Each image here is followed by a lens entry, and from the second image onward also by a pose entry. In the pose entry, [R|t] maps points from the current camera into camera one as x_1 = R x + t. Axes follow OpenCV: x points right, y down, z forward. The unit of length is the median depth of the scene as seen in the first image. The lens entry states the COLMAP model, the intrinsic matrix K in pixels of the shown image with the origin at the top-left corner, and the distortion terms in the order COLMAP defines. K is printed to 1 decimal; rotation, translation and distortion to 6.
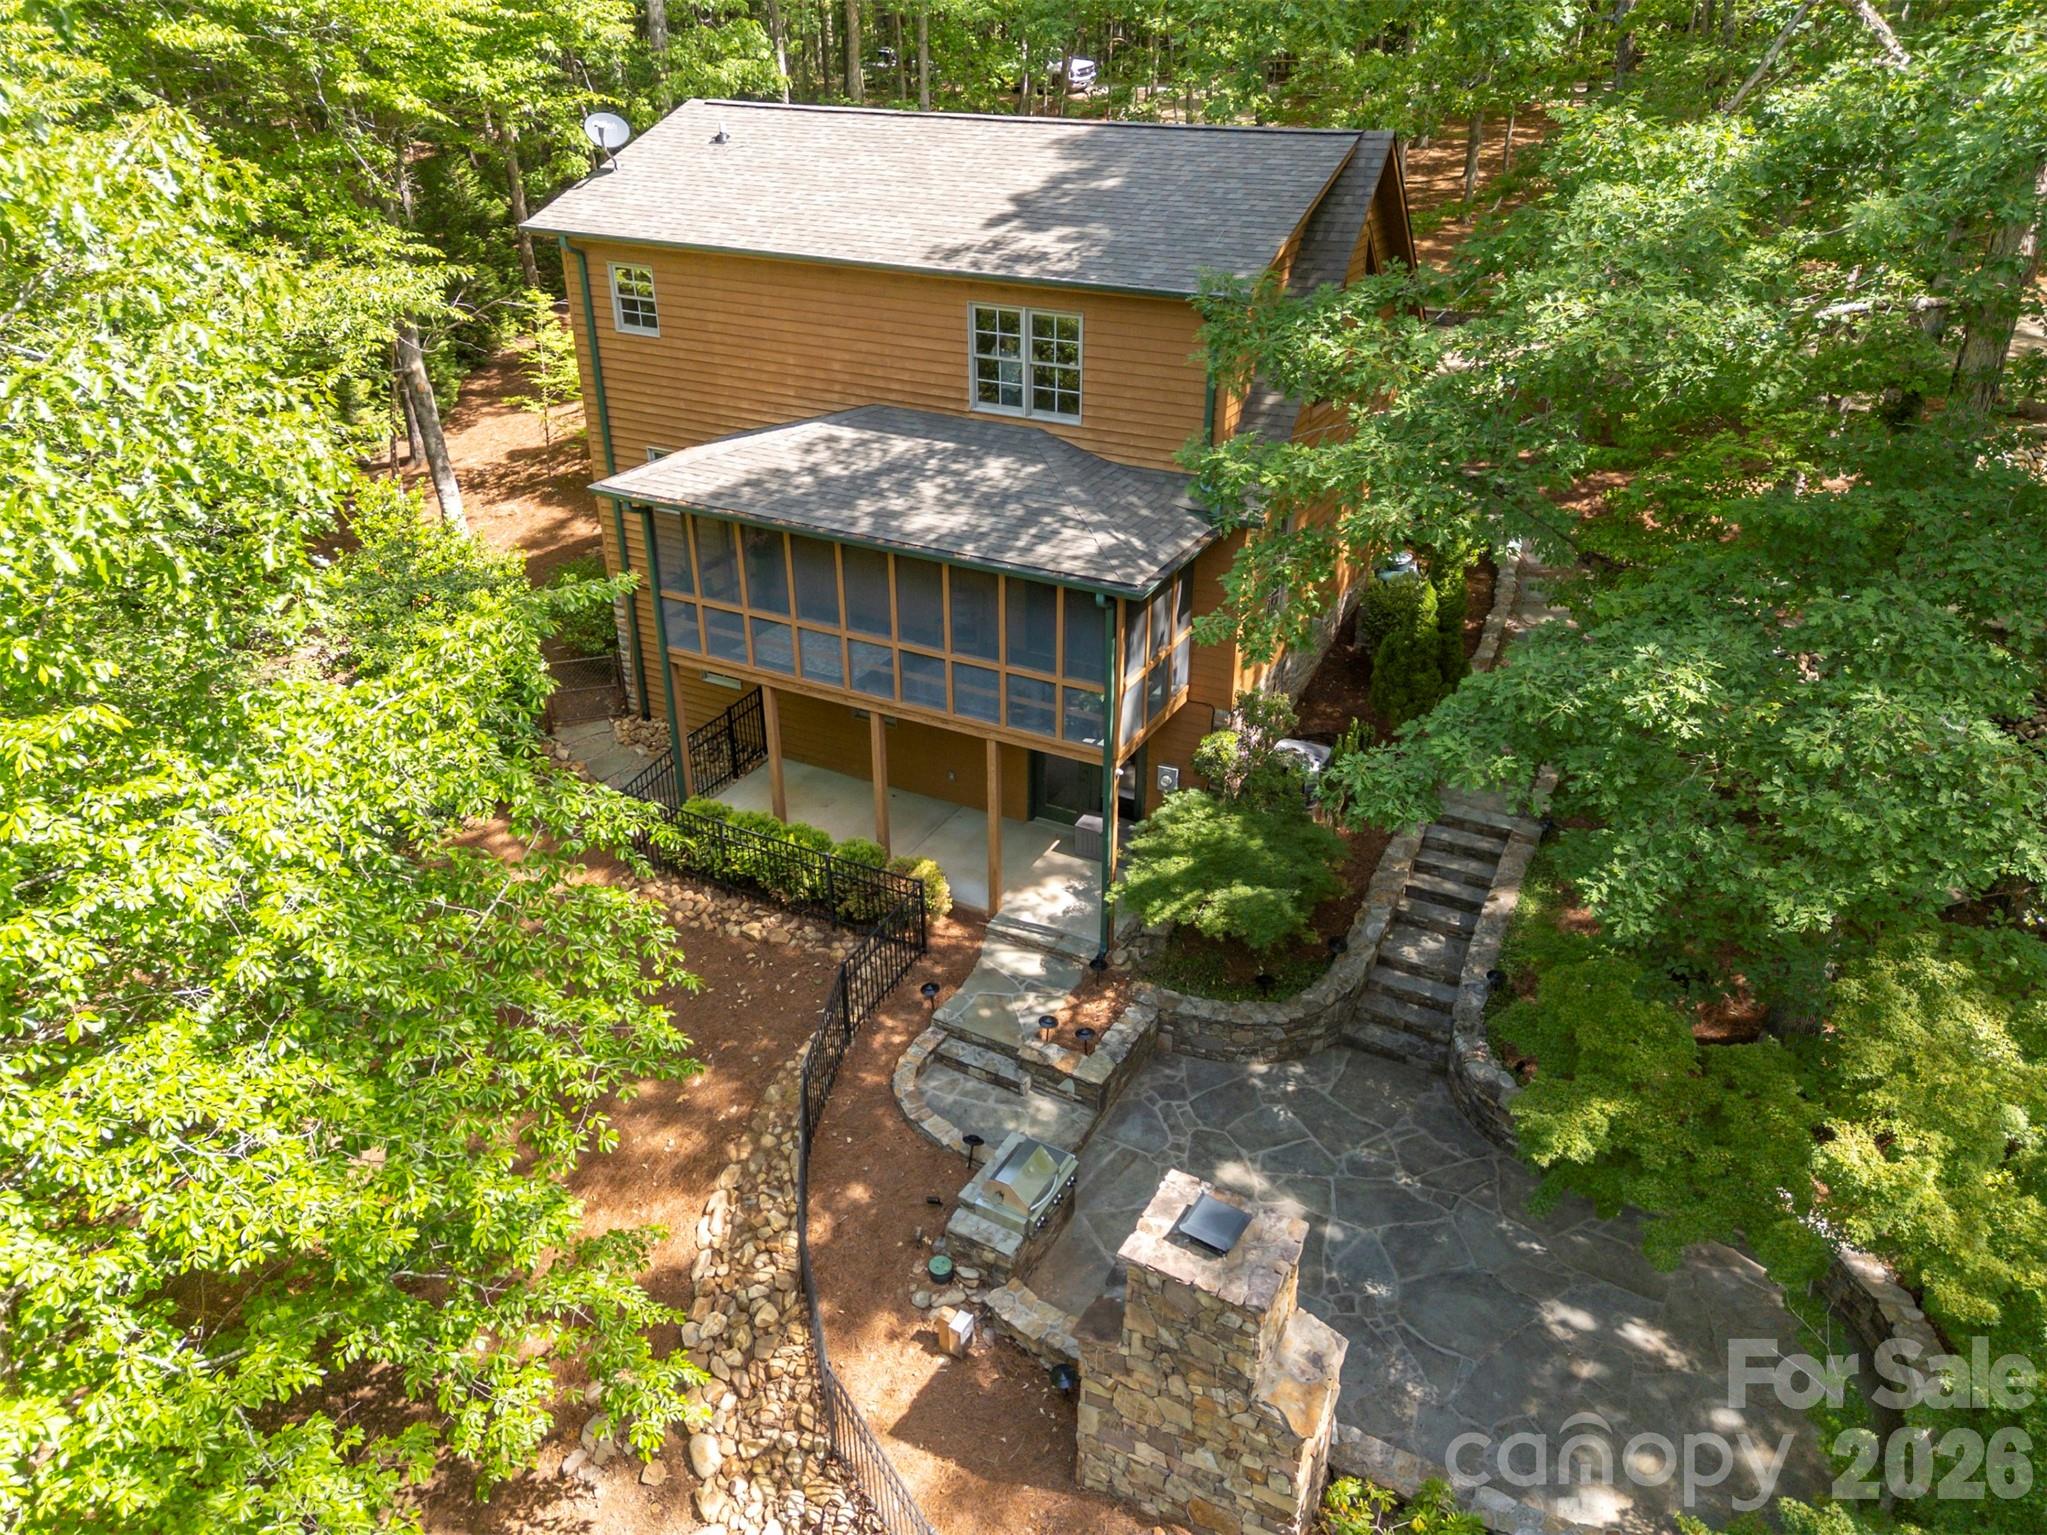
lens RADIAL K [[1516.0, 0, 1023.5], [0, 1516.0, 767.5], [0, 0, 1]] dist [0.083357, -0.080182]
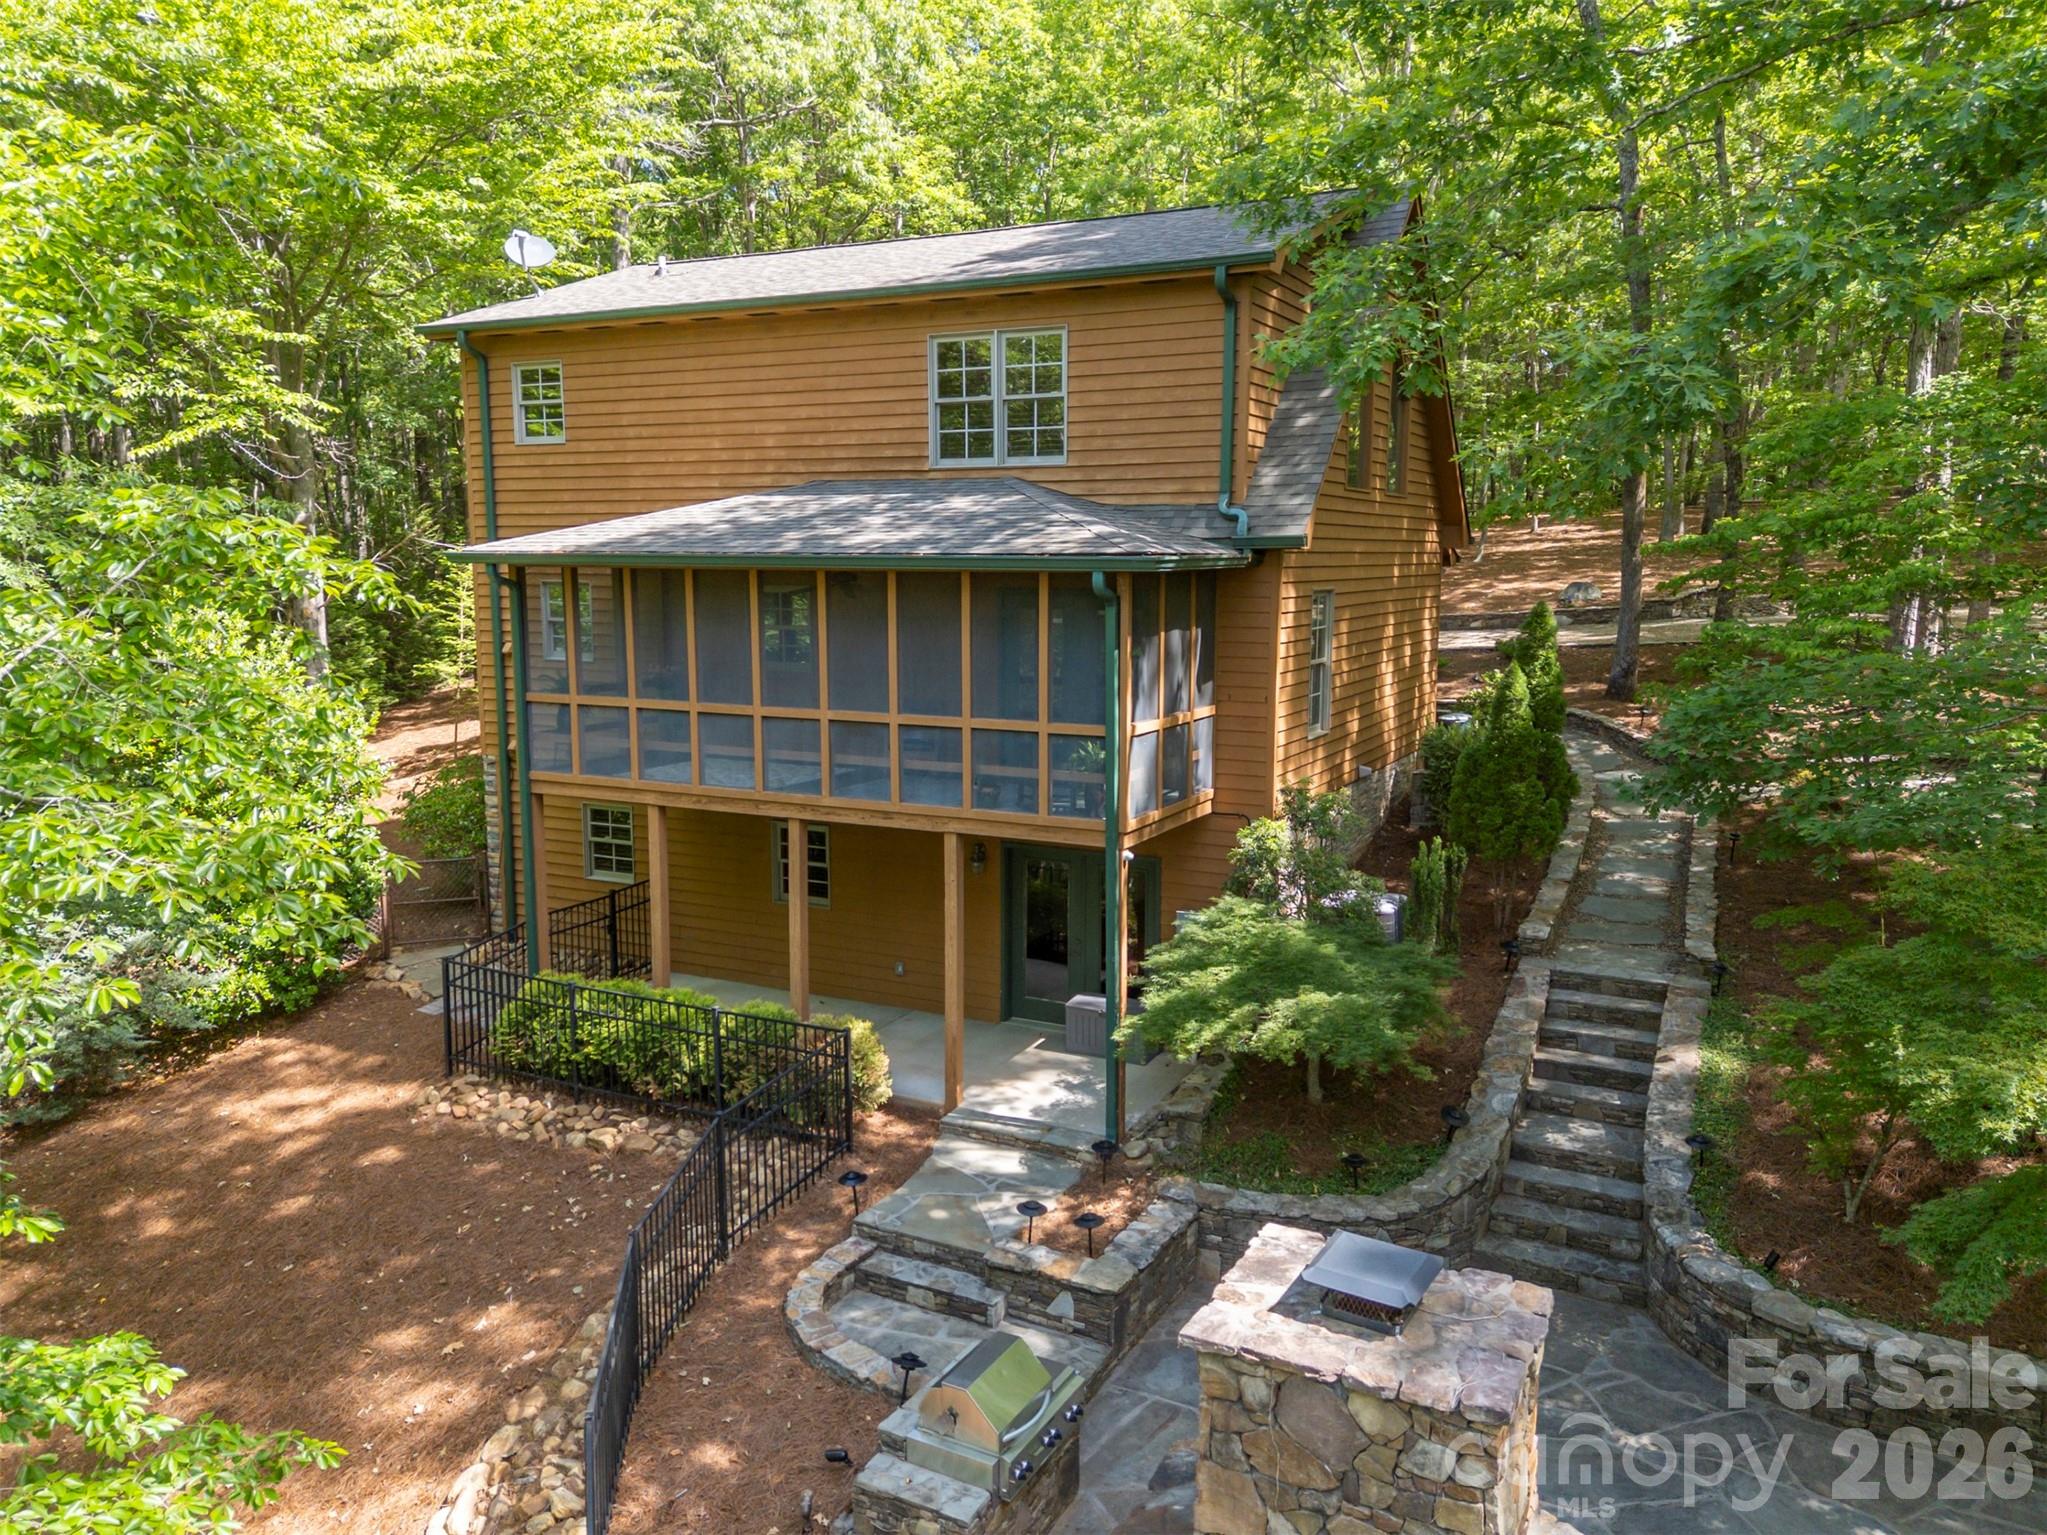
lens RADIAL K [[1514.1, 0, 1027.5], [0, 1514.1, 765.7], [0, 0, 1]] dist [0.034383, -0.001086]
pose [[0.999836, 0.000148, 0.018117, 0.002546], [0.006124, 0.938341, -0.345658, 0.204052], [-0.017051, 0.345712, 0.938186, 0.310439]]
